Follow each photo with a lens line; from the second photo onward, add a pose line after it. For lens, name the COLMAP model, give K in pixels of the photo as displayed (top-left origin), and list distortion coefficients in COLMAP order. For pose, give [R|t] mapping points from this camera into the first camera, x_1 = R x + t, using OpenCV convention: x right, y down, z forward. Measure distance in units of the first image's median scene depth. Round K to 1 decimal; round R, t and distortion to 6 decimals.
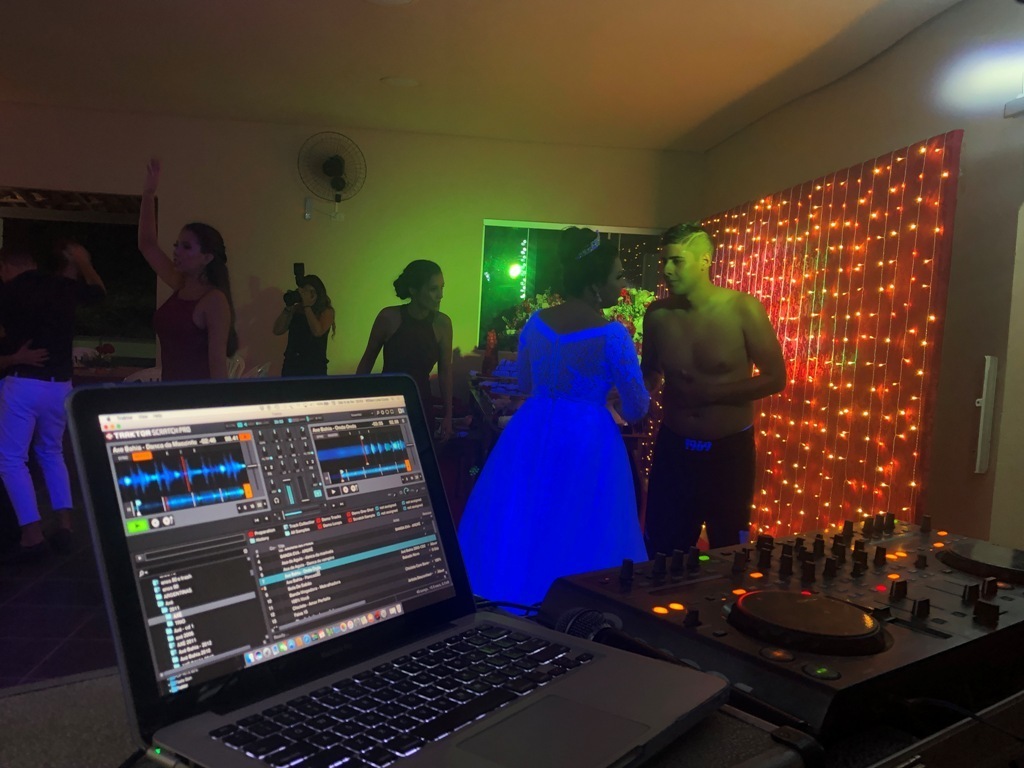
lens RADIAL K [[957.4, 0, 515.3], [0, 957.4, 413.4], [0, 0, 1]] dist [0.017226, 0.000000]
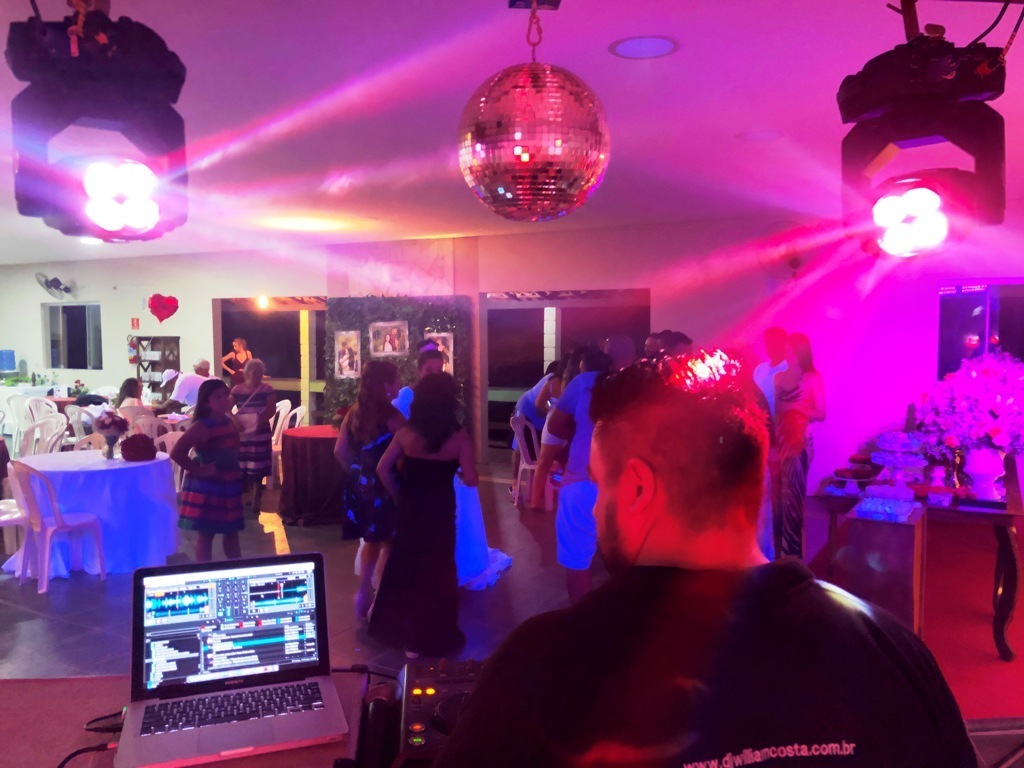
lens RADIAL K [[838.9, 0, 499.0], [0, 838.9, 387.7], [0, 0, 1]] dist [0.045146, -0.066663]
pose [[0.812320, -0.012438, -0.583079, 1.547553], [-0.021834, 0.998423, -0.051716, -0.378658], [0.582803, 0.054741, 0.810768, -0.334671]]
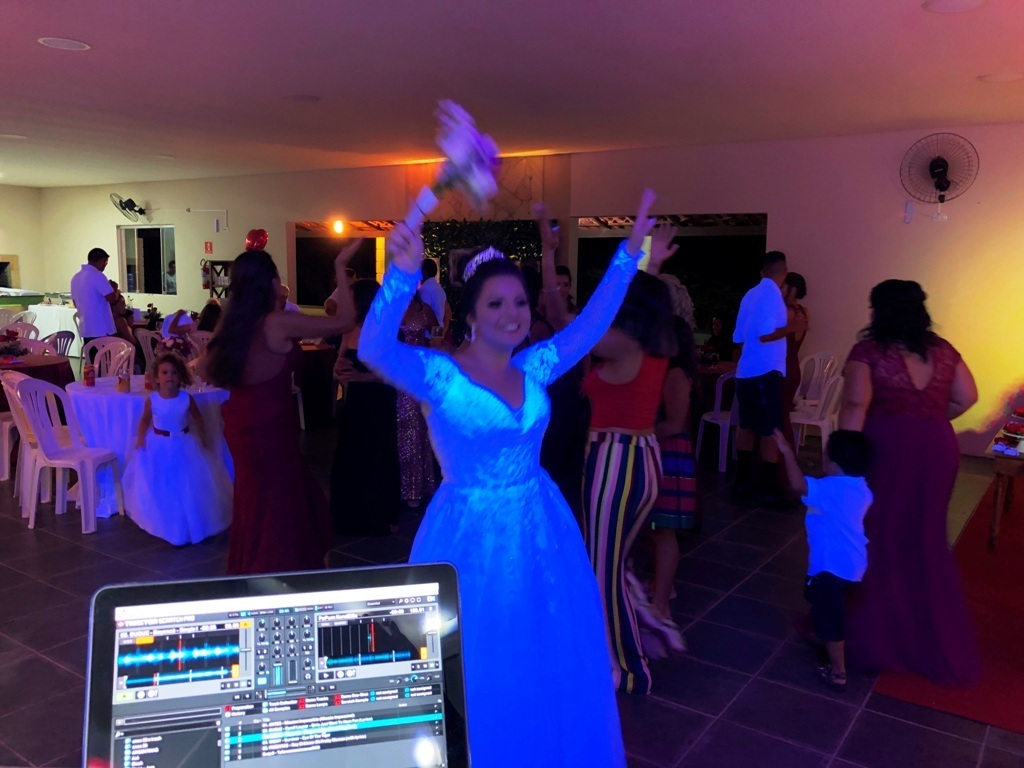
lens RADIAL K [[838.9, 0, 494.3], [0, 838.9, 377.2], [0, 0, 1]] dist [0.045146, -0.066663]
pose [[0.758423, 0.046543, -0.650098, 0.657087], [-0.051986, 0.998589, 0.010845, -0.322688], [0.649686, 0.025571, 0.759773, 0.361233]]
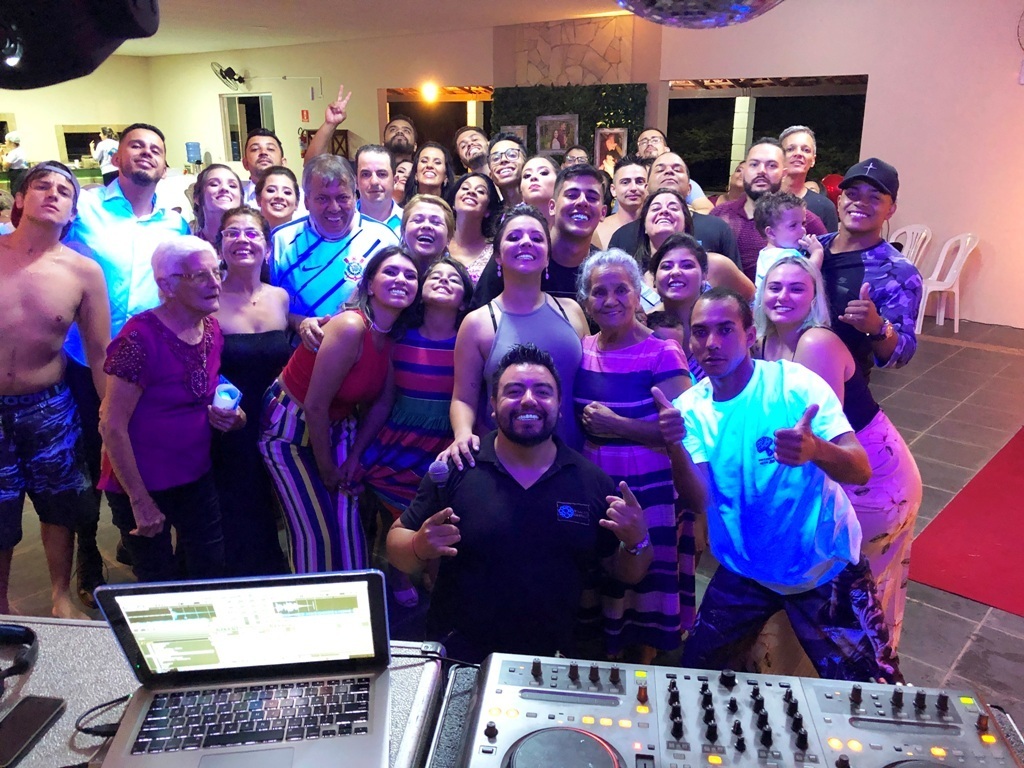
lens RADIAL K [[838.9, 0, 496.3], [0, 838.9, 380.1], [0, 0, 1]] dist [0.045146, -0.066663]
pose [[0.672280, 0.170812, -0.720322, 1.184047], [-0.044920, 0.980636, 0.190617, -0.626939], [0.738933, -0.095791, 0.666935, 0.294285]]
